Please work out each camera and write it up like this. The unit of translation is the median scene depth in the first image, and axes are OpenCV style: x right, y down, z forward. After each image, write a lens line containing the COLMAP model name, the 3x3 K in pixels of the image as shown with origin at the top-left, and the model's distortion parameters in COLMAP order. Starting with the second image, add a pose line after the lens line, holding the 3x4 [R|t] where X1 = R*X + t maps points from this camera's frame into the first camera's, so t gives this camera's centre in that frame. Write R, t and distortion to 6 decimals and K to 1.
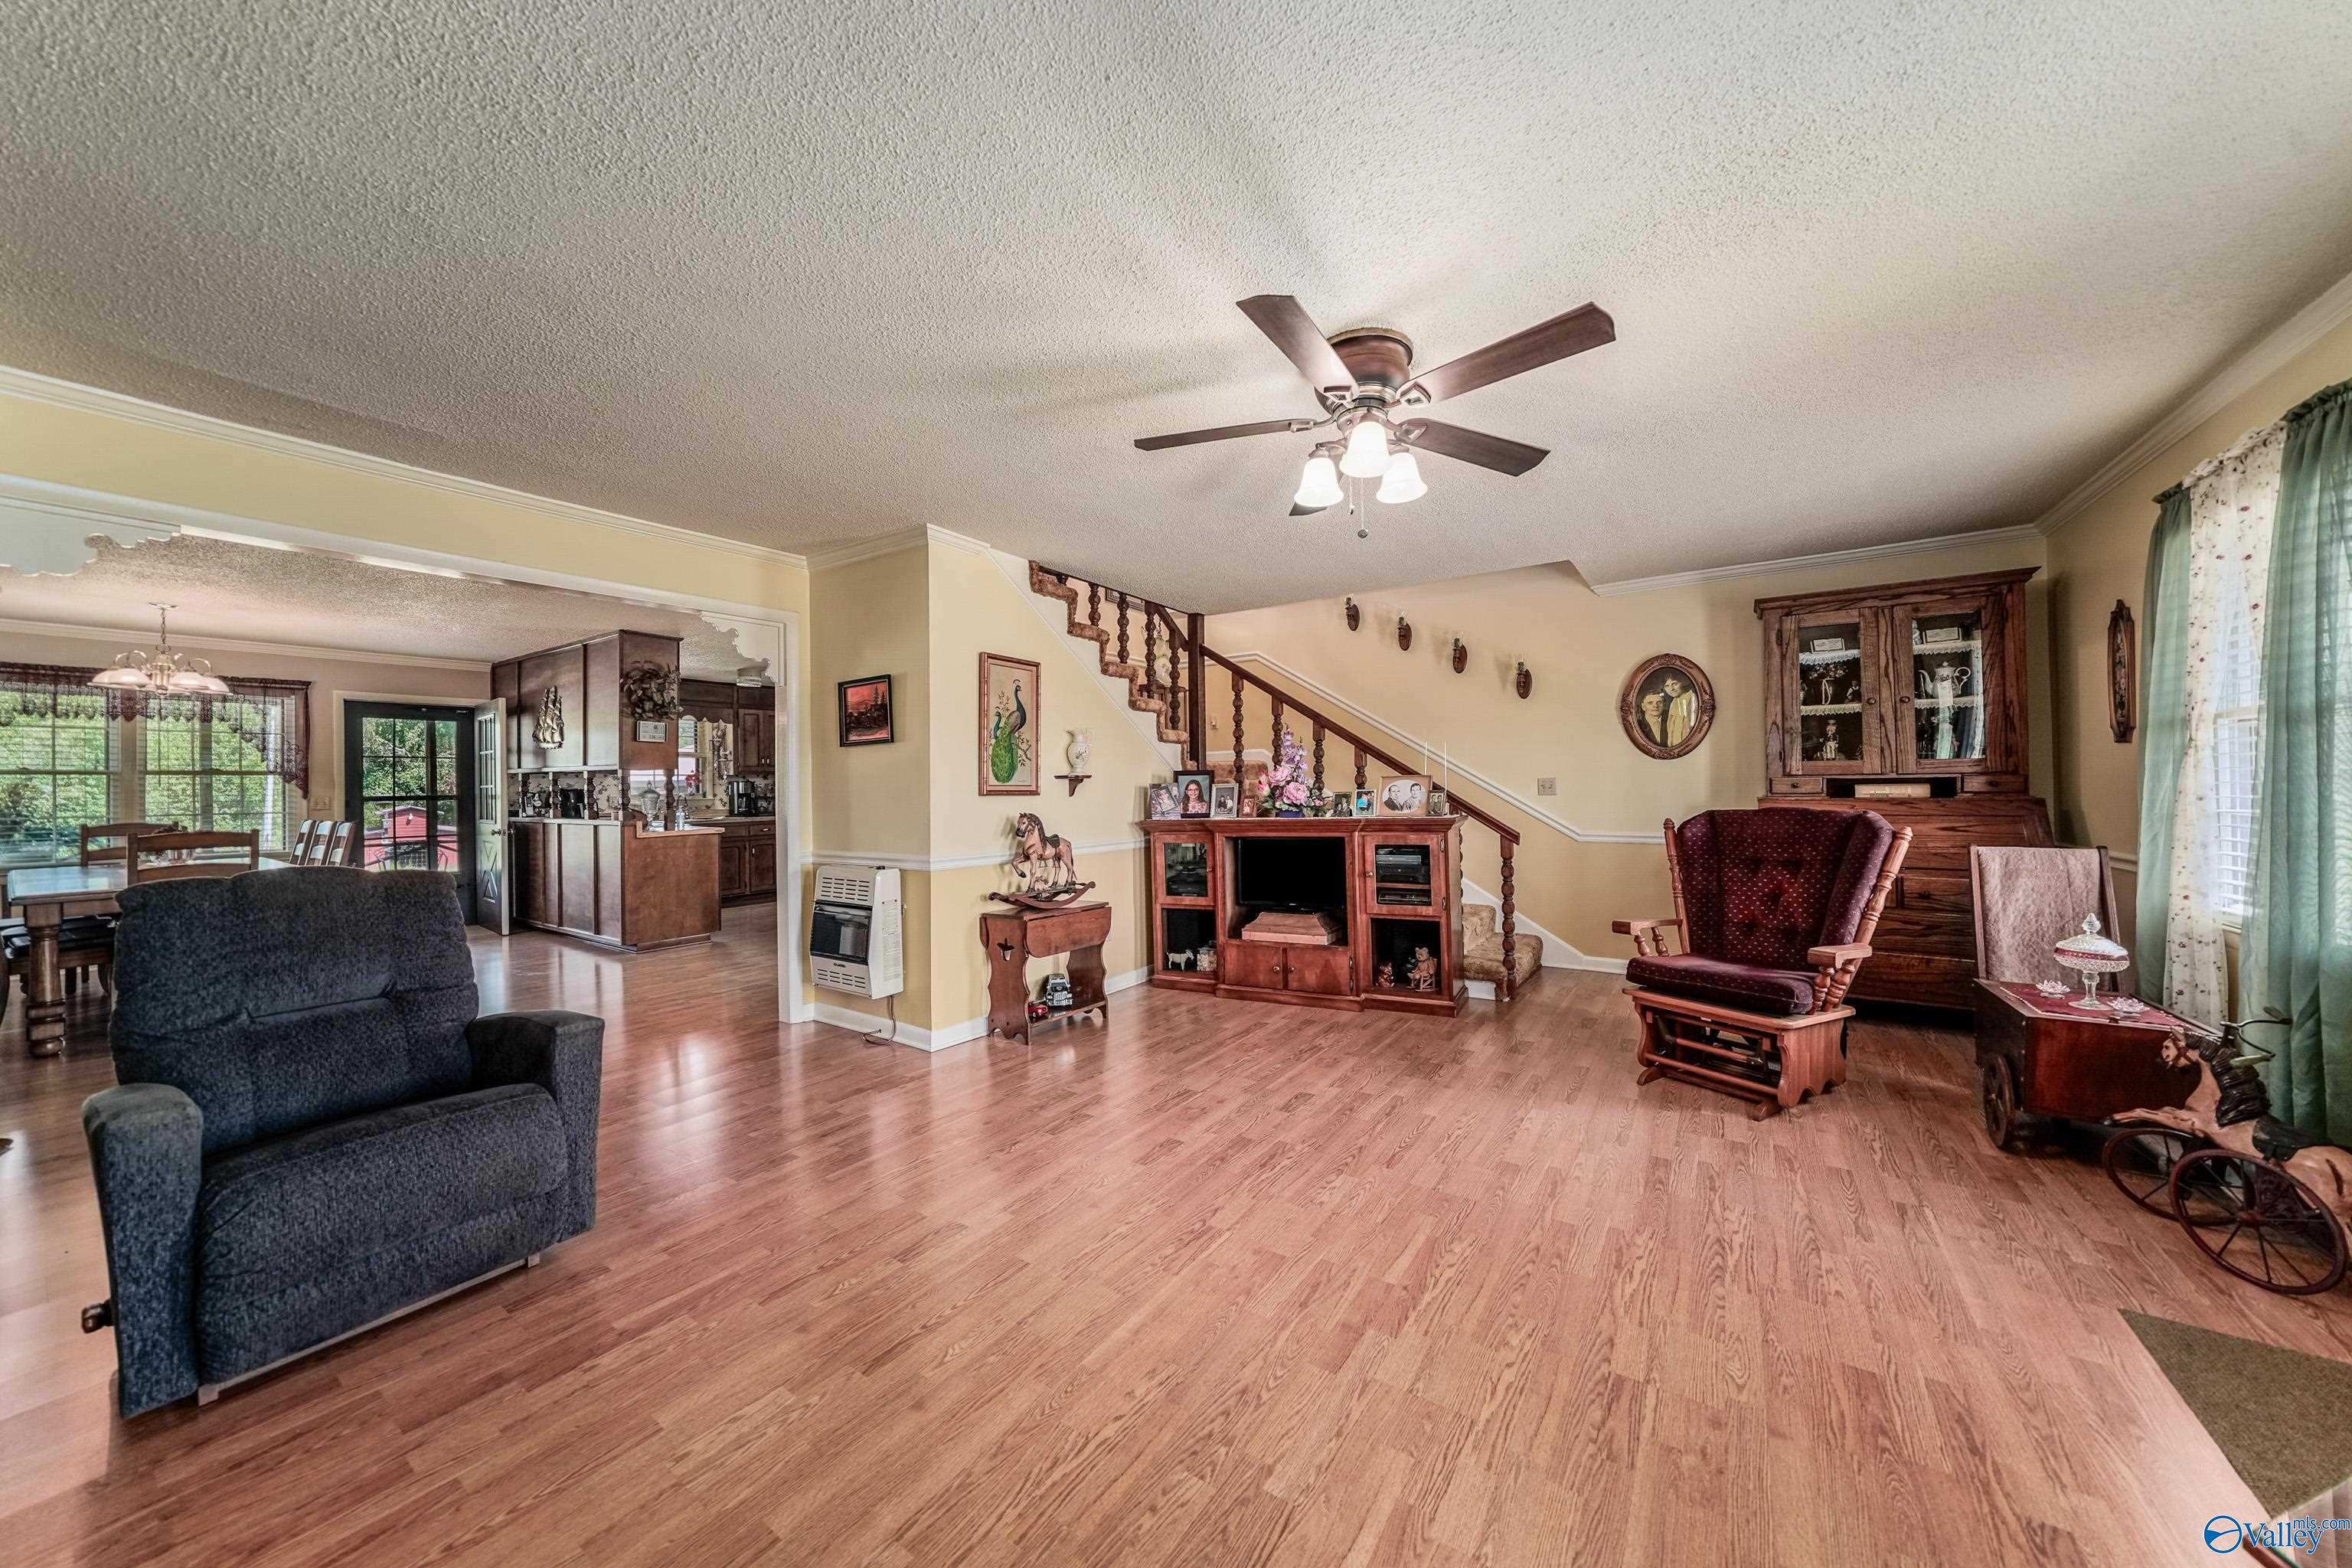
lens RADIAL K [[807.4, 0, 1168.7], [0, 807.4, 784.5], [0, 0, 1]] dist [-0.004959, 0.000297]
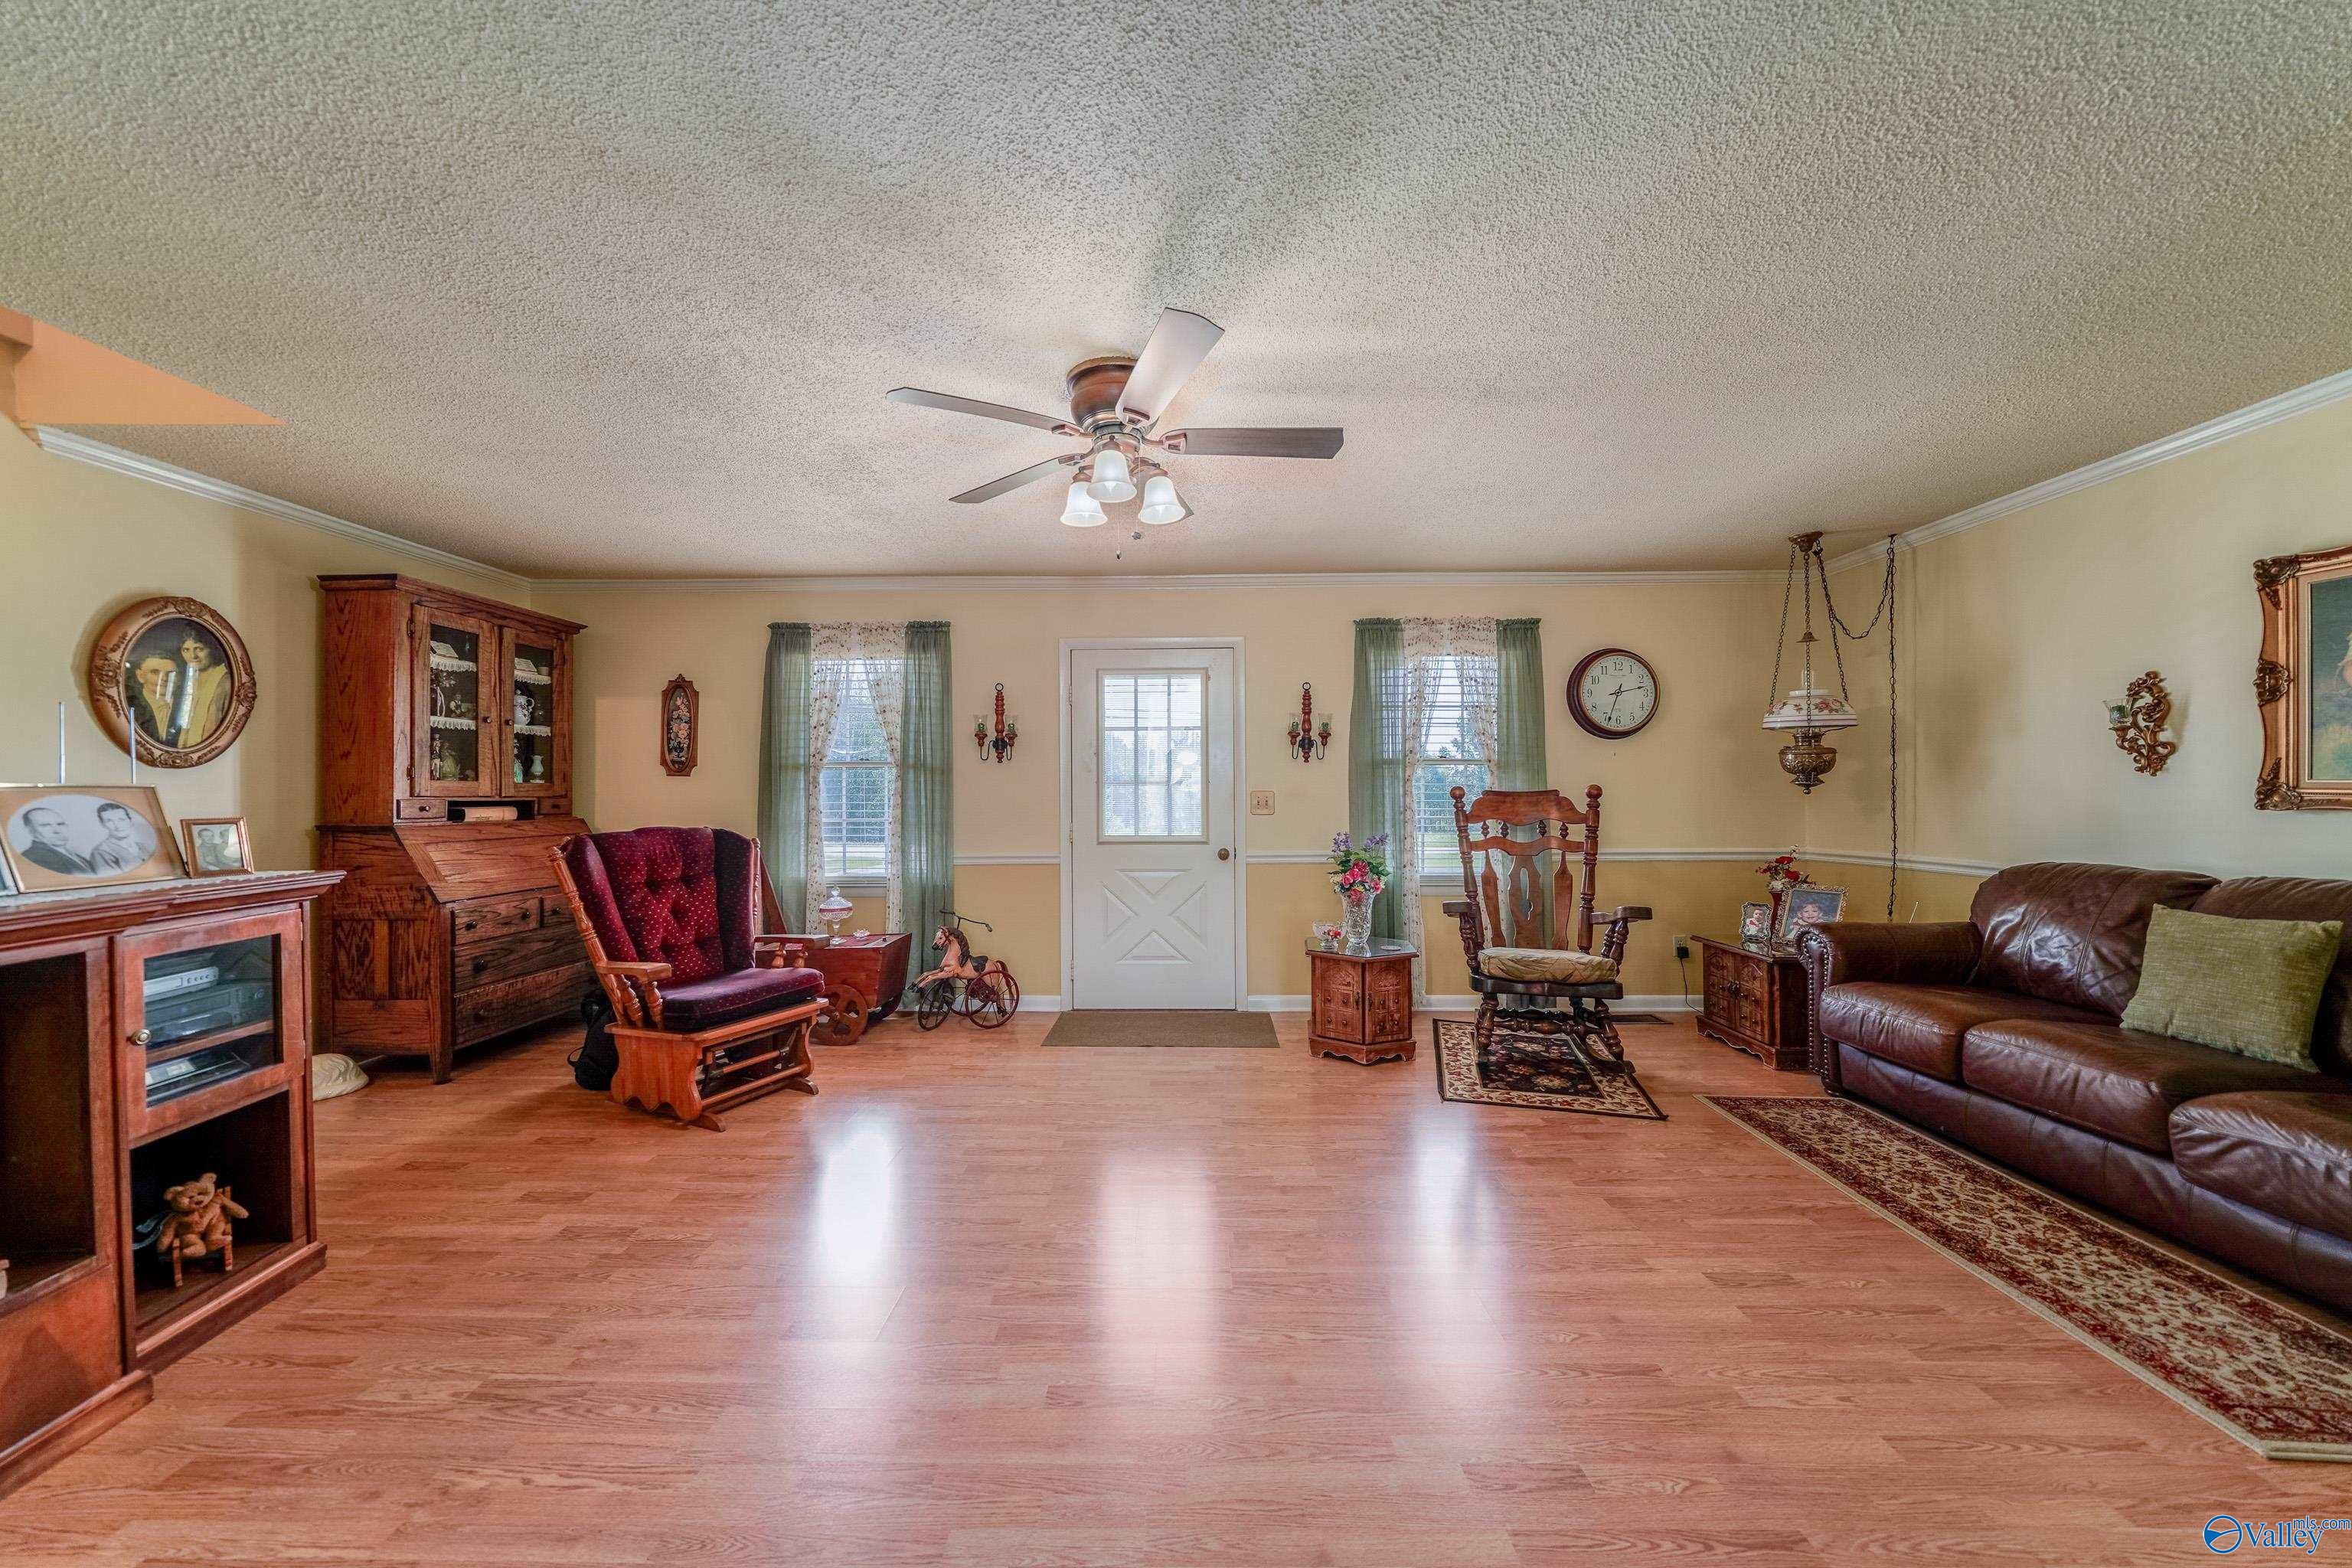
lens RADIAL K [[807.4, 0, 1168.7], [0, 807.4, 784.5], [0, 0, 1]] dist [-0.004959, 0.000297]
pose [[-0.547949, 0.025106, 0.836135, -0.365417], [0.007604, 0.999658, -0.025033, 0.003298], [-0.836477, -0.007359, -0.547953, 0.834953]]
